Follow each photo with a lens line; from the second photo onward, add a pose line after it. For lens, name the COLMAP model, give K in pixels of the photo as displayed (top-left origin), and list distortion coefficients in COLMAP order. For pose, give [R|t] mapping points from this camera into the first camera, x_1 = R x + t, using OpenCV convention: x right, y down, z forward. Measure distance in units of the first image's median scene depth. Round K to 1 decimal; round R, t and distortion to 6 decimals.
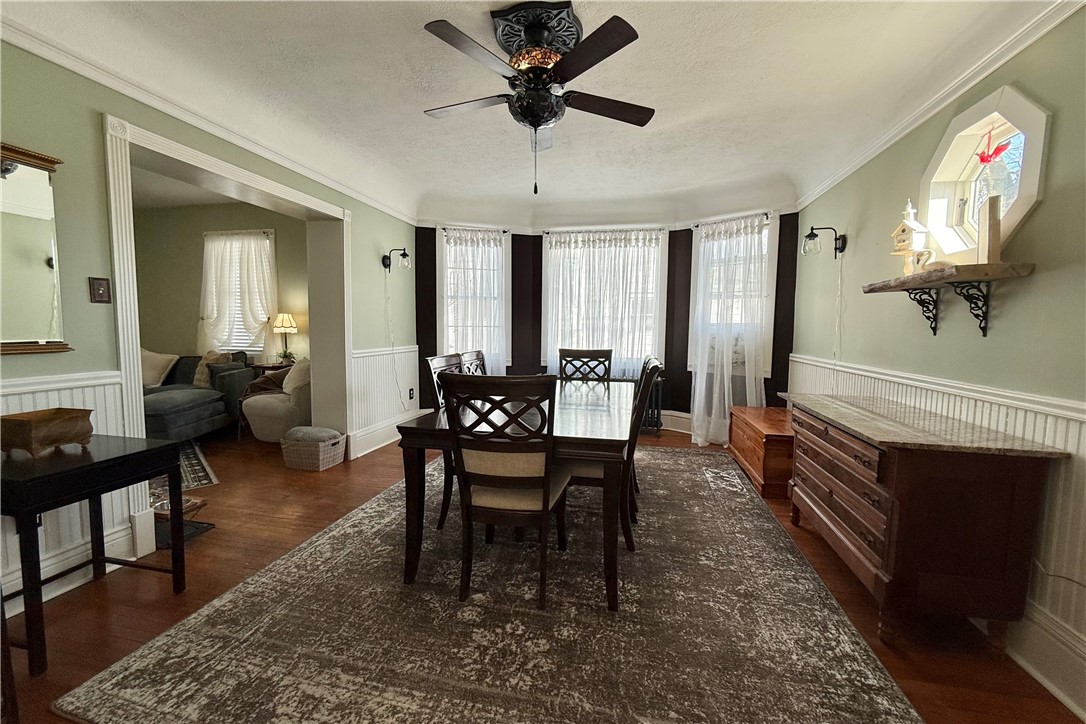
lens RADIAL K [[431.9, 0, 548.4], [0, 431.9, 364.2], [0, 0, 1]] dist [-0.002877, 0.000015]
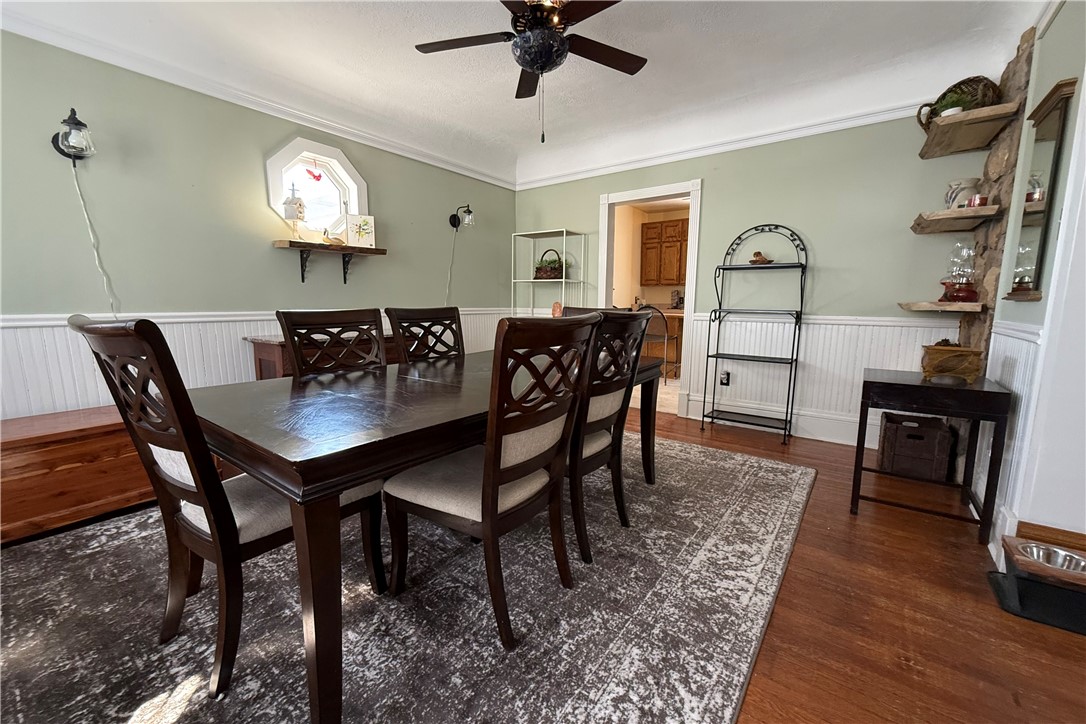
lens RADIAL K [[431.9, 0, 548.9], [0, 431.9, 366.0], [0, 0, 1]] dist [-0.002877, 0.000015]
pose [[-0.909273, -0.076689, 0.409073, -0.417317], [0.020384, 0.973492, 0.227811, -0.090082], [-0.415700, 0.215481, -0.883607, 1.666102]]
